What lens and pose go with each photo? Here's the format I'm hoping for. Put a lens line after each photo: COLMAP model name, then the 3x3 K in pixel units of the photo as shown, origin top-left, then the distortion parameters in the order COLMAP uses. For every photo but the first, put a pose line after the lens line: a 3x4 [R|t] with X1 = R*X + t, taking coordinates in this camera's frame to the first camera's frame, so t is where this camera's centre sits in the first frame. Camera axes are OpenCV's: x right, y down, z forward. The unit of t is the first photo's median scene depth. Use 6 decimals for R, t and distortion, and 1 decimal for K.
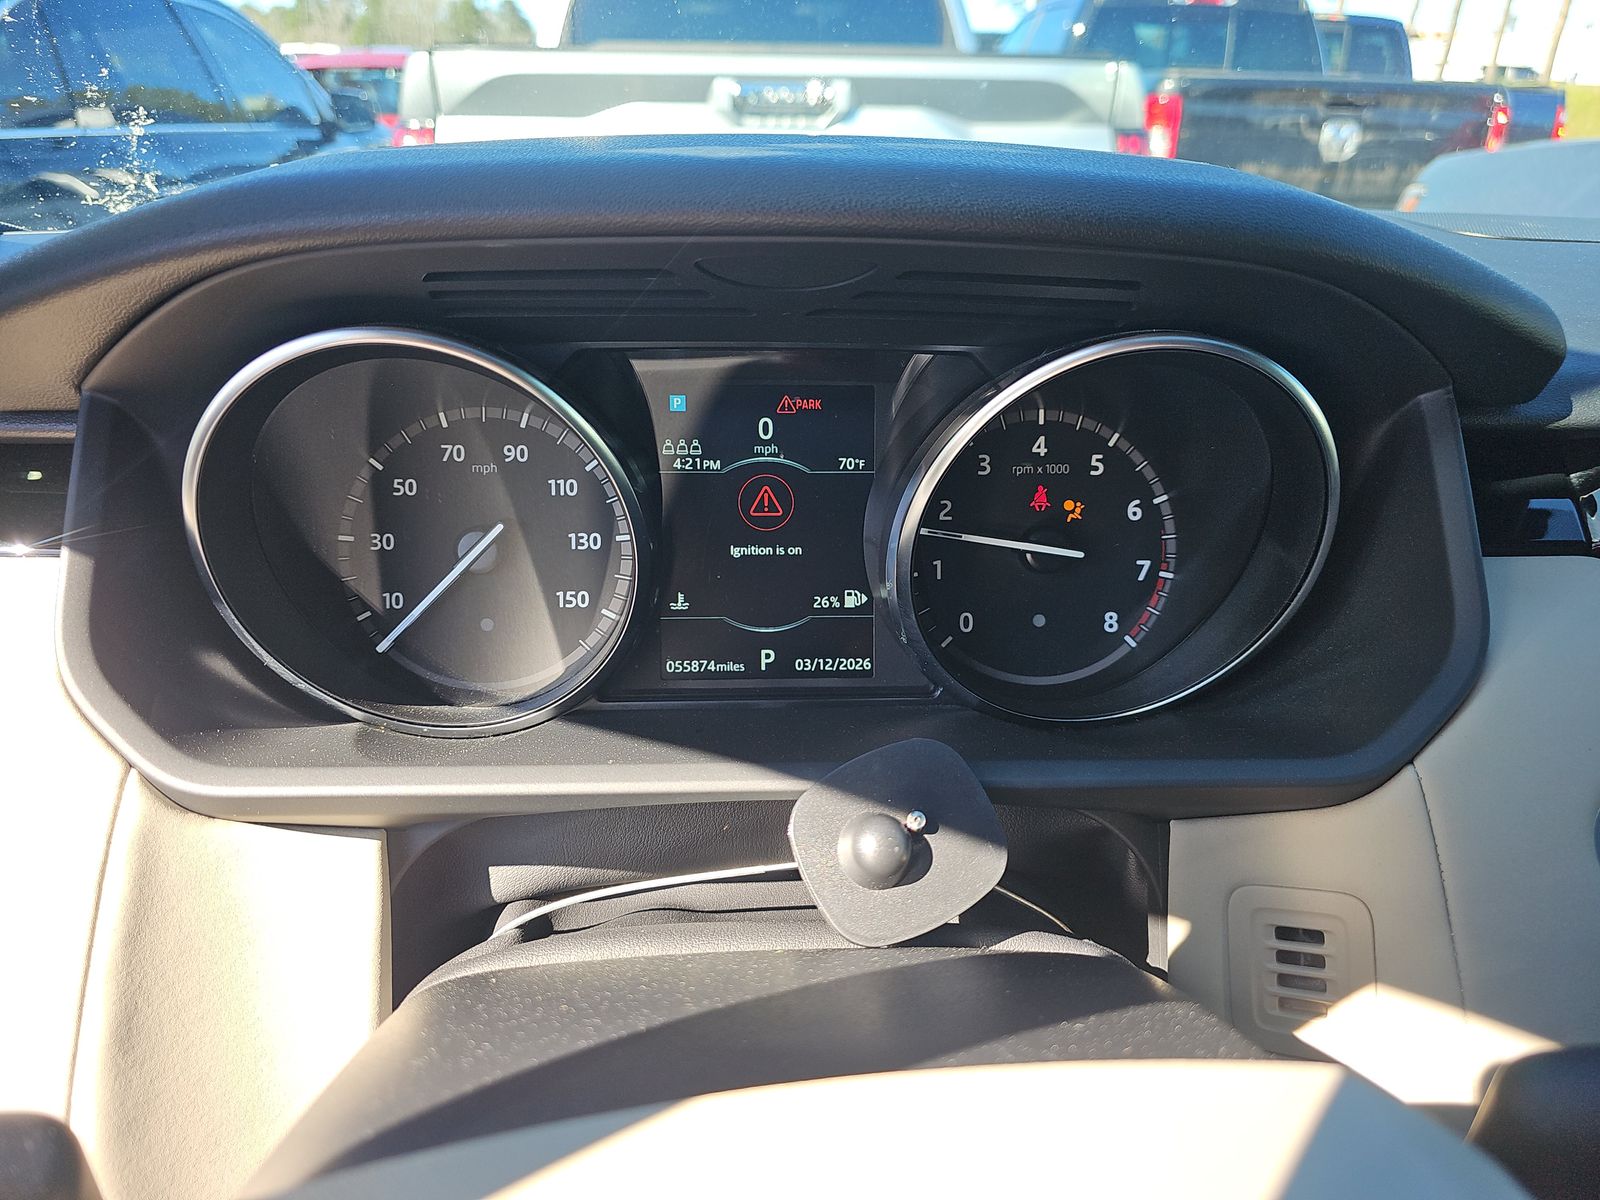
lens RADIAL K [[1060.1, 0, 792.3], [0, 1060.1, 600.8], [0, 0, 1]] dist [0.011554, -0.023223]
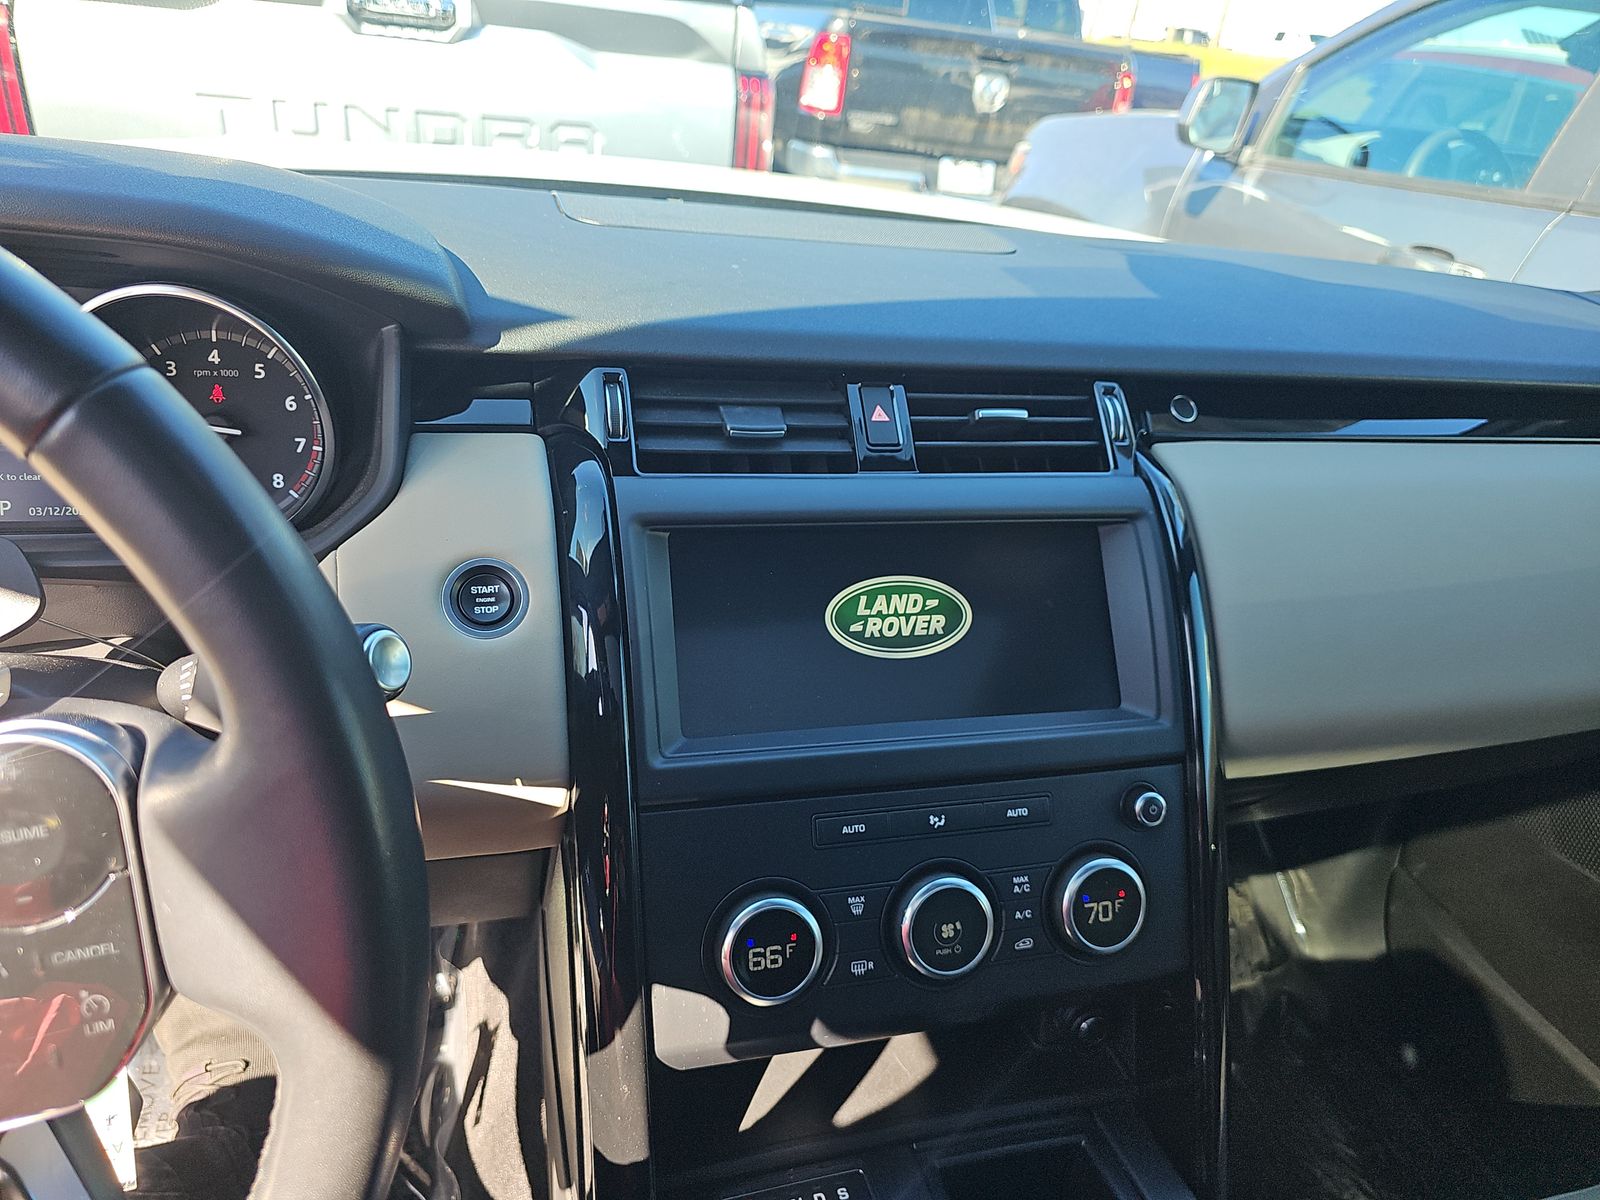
lens RADIAL K [[1060.1, 0, 794.2], [0, 1060.1, 606.3], [0, 0, 1]] dist [0.011554, -0.023223]
pose [[0.970615, -0.028395, 0.238956, 0.639832], [0.010556, 0.997082, 0.075604, 0.089582], [-0.240405, -0.070860, 0.968083, -0.595257]]
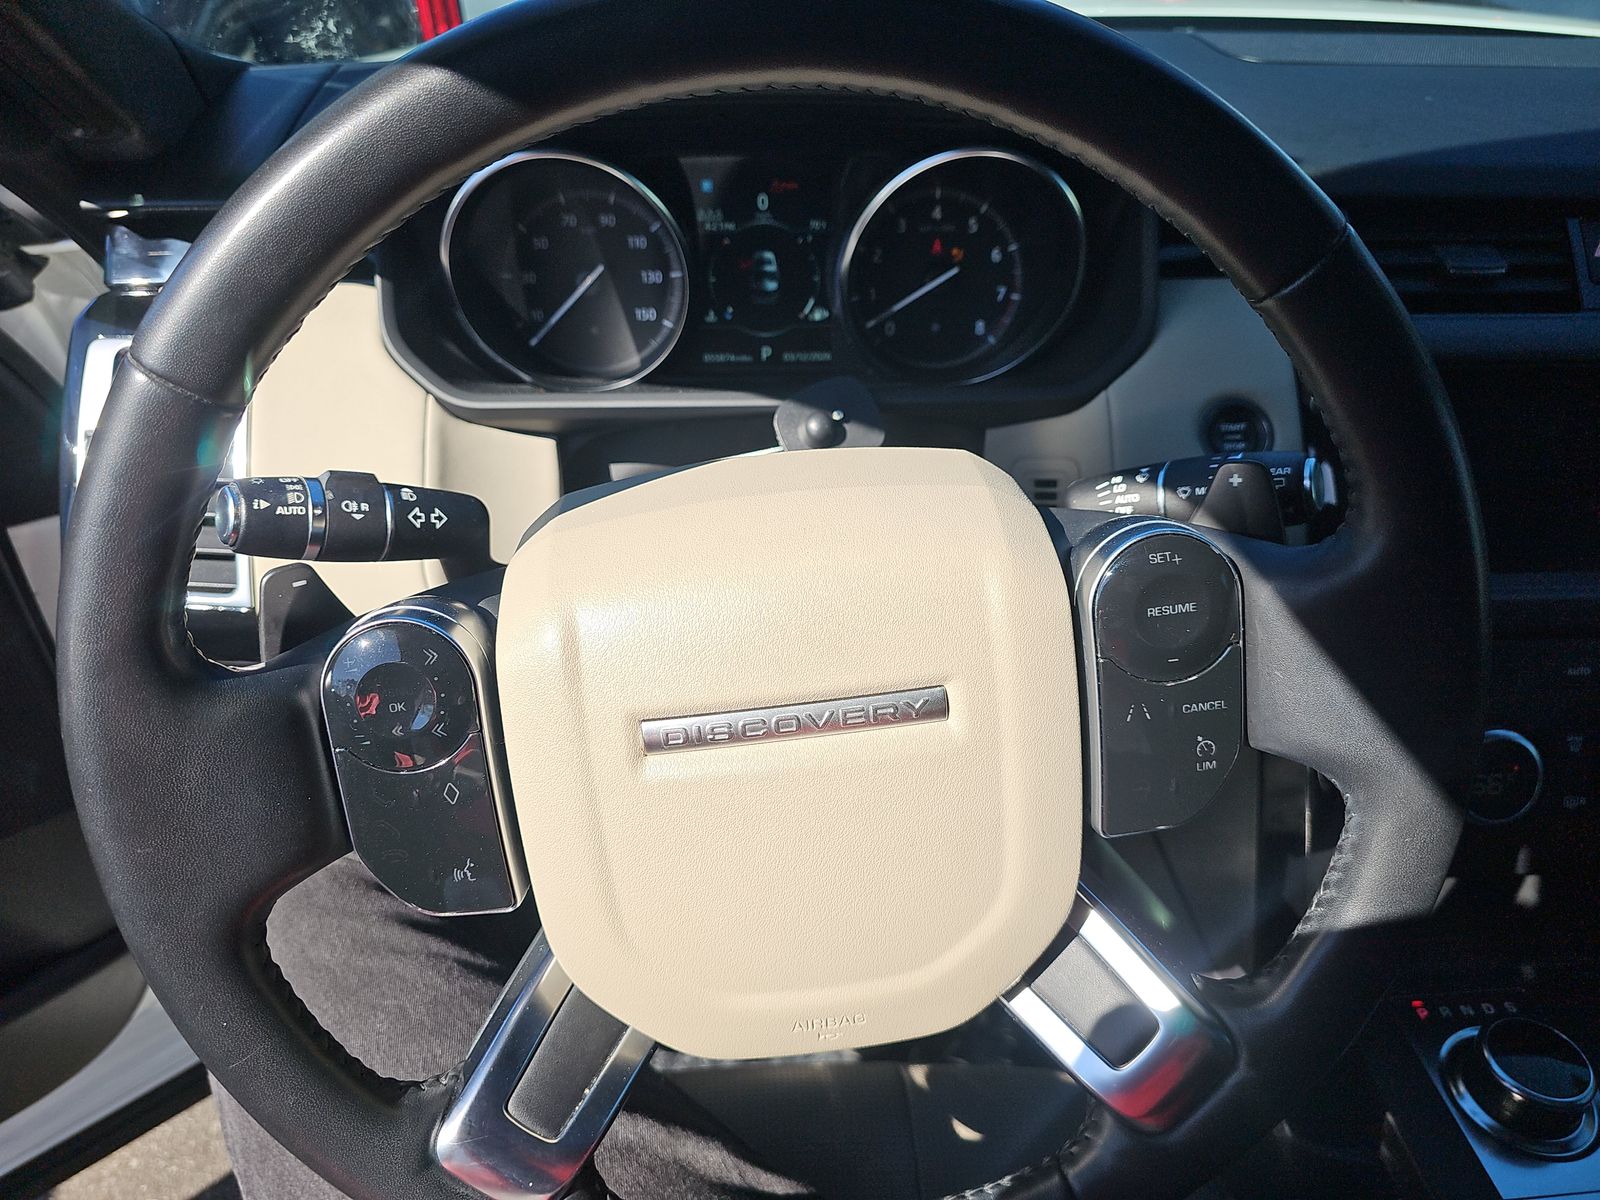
lens RADIAL K [[1060.1, 0, 810.1], [0, 1060.1, 595.1], [0, 0, 1]] dist [0.011554, -0.023223]
pose [[0.999947, -0.006996, -0.007527, 0.052845], [0.008338, 0.980511, 0.196289, 0.100550], [0.006007, -0.196342, 0.980517, -0.660635]]
